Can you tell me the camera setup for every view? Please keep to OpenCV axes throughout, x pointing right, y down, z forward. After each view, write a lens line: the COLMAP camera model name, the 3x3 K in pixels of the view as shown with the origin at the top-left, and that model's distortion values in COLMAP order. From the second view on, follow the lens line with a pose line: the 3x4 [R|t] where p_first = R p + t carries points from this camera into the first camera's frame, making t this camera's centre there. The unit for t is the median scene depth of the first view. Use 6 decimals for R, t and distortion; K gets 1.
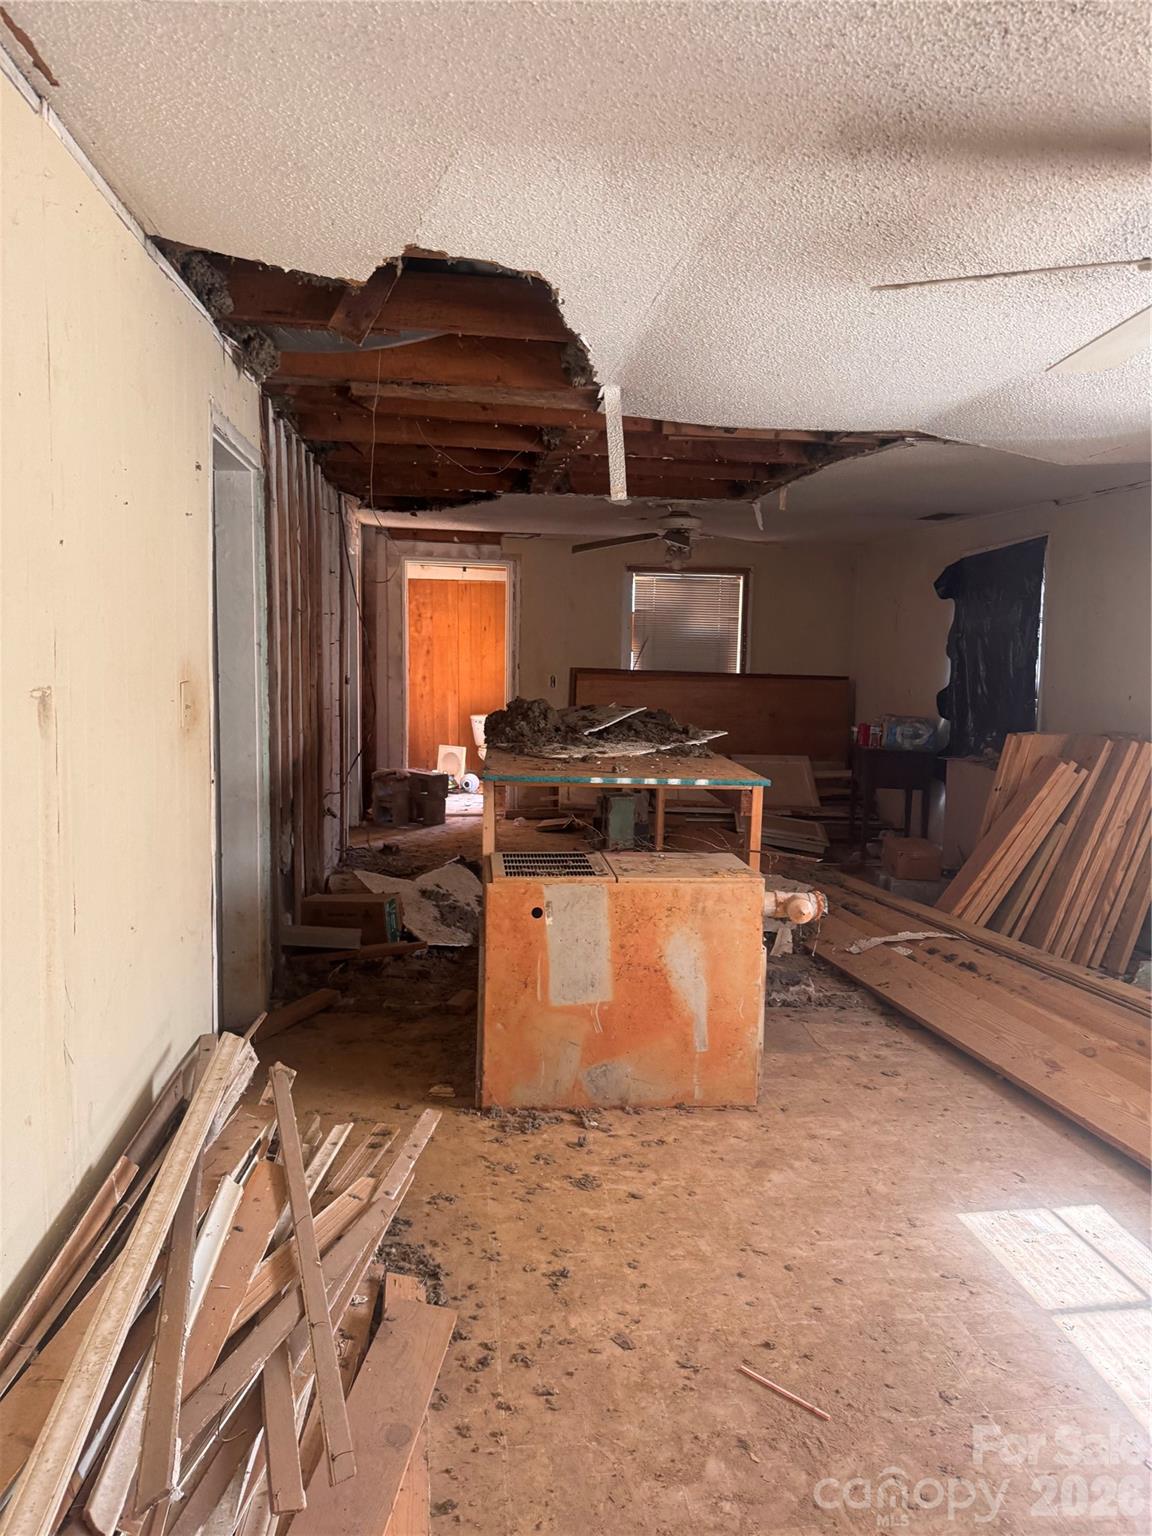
lens RADIAL K [[1084.7, 0, 578.7], [0, 1084.7, 748.9], [0, 0, 1]] dist [-0.005689, -0.003645]
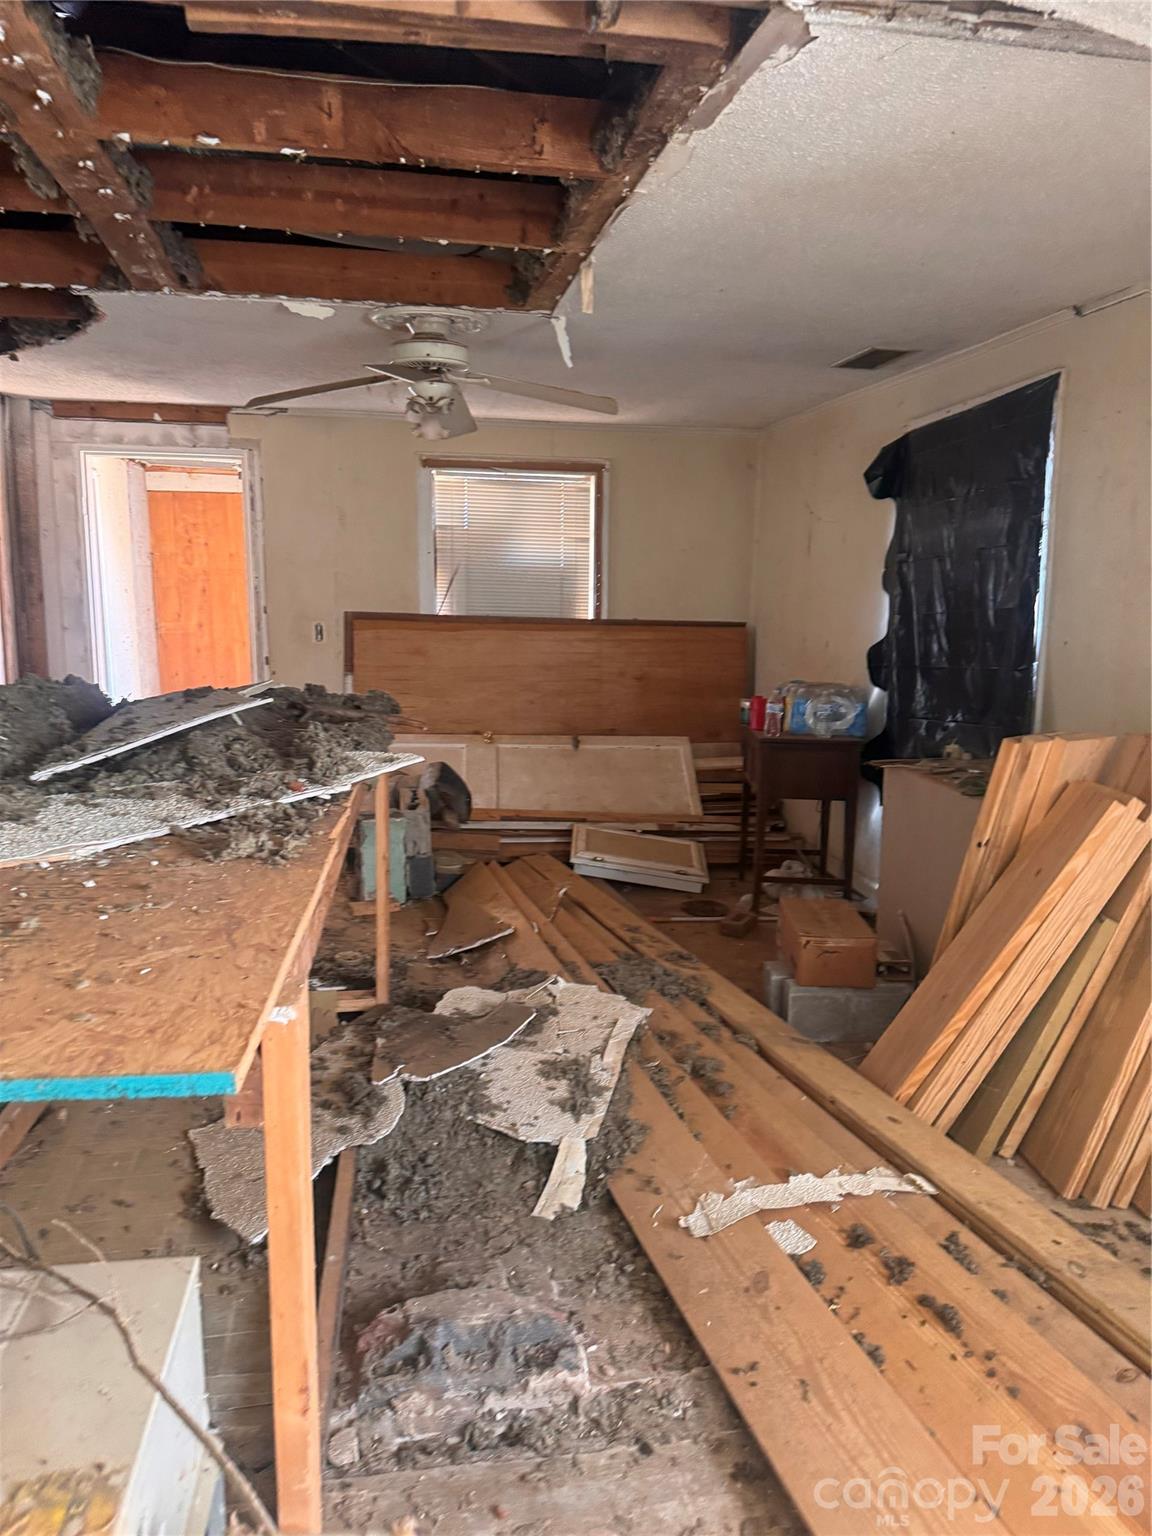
lens RADIAL K [[1050.7, 0, 631.3], [0, 1050.7, 769.4], [0, 0, 1]] dist [0.077815, -0.200230]
pose [[0.994763, -0.022125, 0.099786, 0.134826], [0.014434, 0.996915, 0.077151, -0.032500], [-0.101186, -0.075307, 0.992013, 0.412175]]
